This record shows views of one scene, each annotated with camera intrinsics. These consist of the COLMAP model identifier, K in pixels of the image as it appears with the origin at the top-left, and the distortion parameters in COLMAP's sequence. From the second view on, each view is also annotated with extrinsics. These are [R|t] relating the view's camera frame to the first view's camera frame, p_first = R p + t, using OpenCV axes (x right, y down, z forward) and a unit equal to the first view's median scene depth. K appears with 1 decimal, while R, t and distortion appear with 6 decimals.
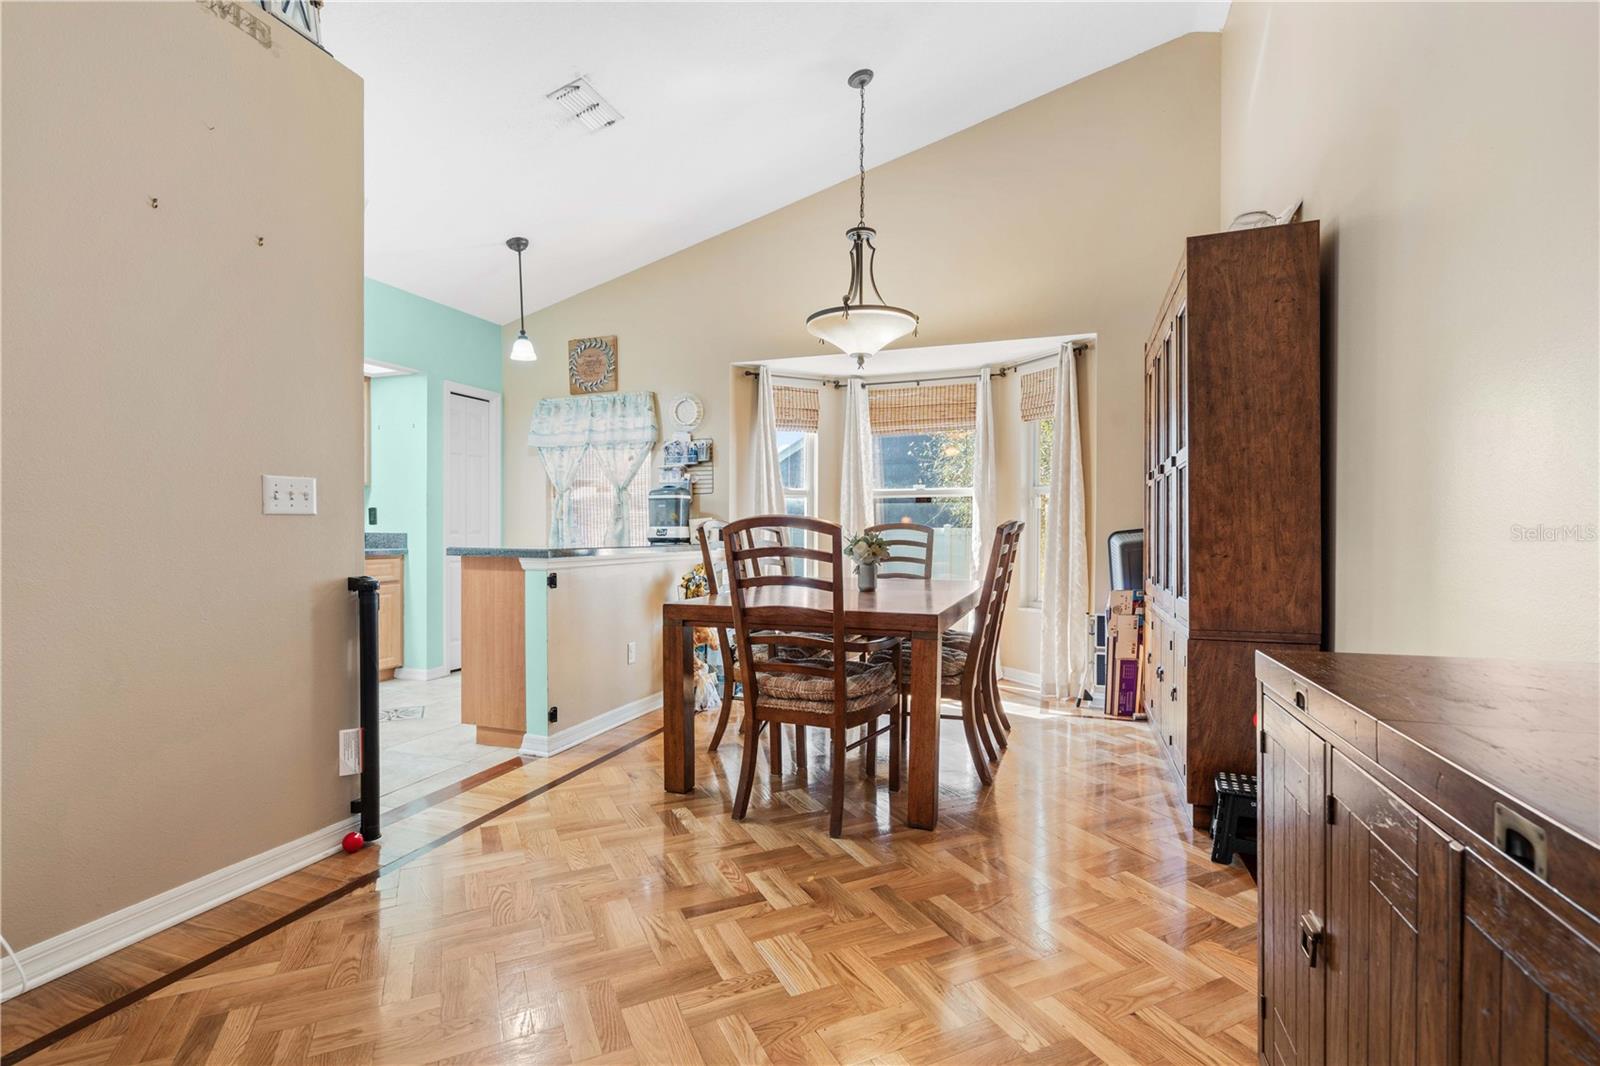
lens RADIAL K [[739.8, 0, 789.8], [0, 739.8, 536.5], [0, 0, 1]] dist [0.000141, 0.000013]
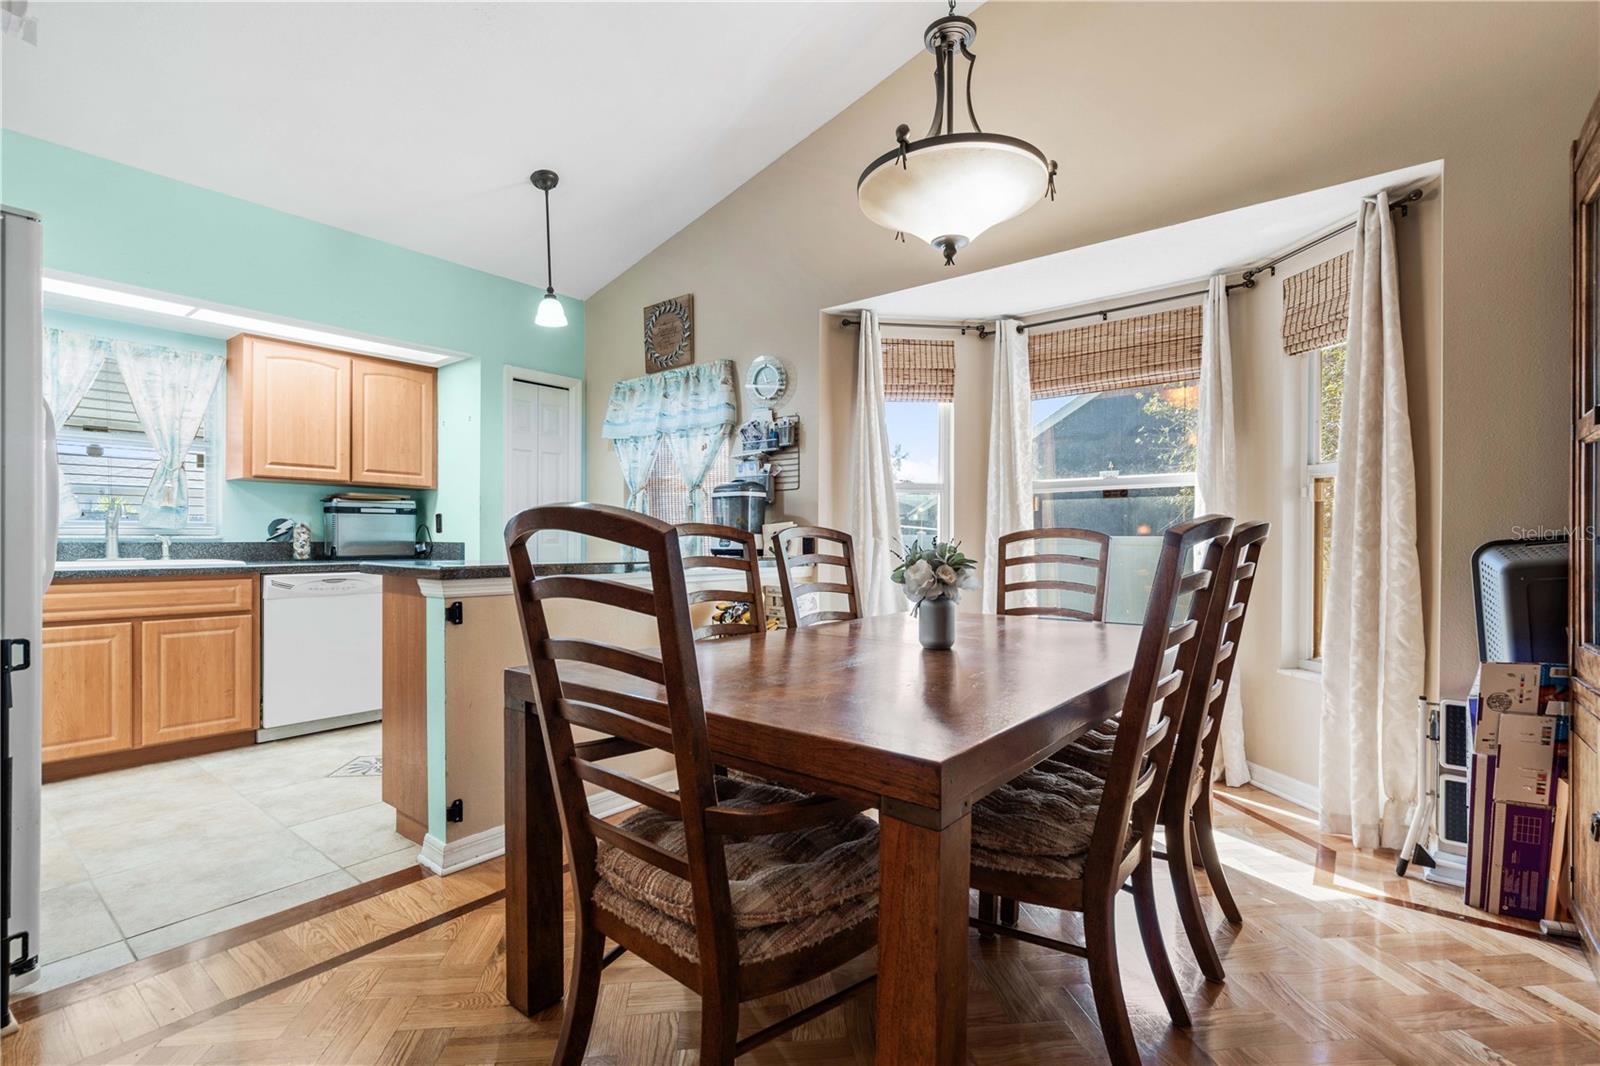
lens RADIAL K [[719.3, 0, 795.7], [0, 719.3, 540.7], [0, 0, 1]] dist [0.003459, -0.000325]
pose [[0.946704, 0.001046, -0.322103, 0.130435], [-0.003210, 0.999976, -0.006188, -0.002326], [0.322088, 0.006892, 0.946685, 0.331866]]
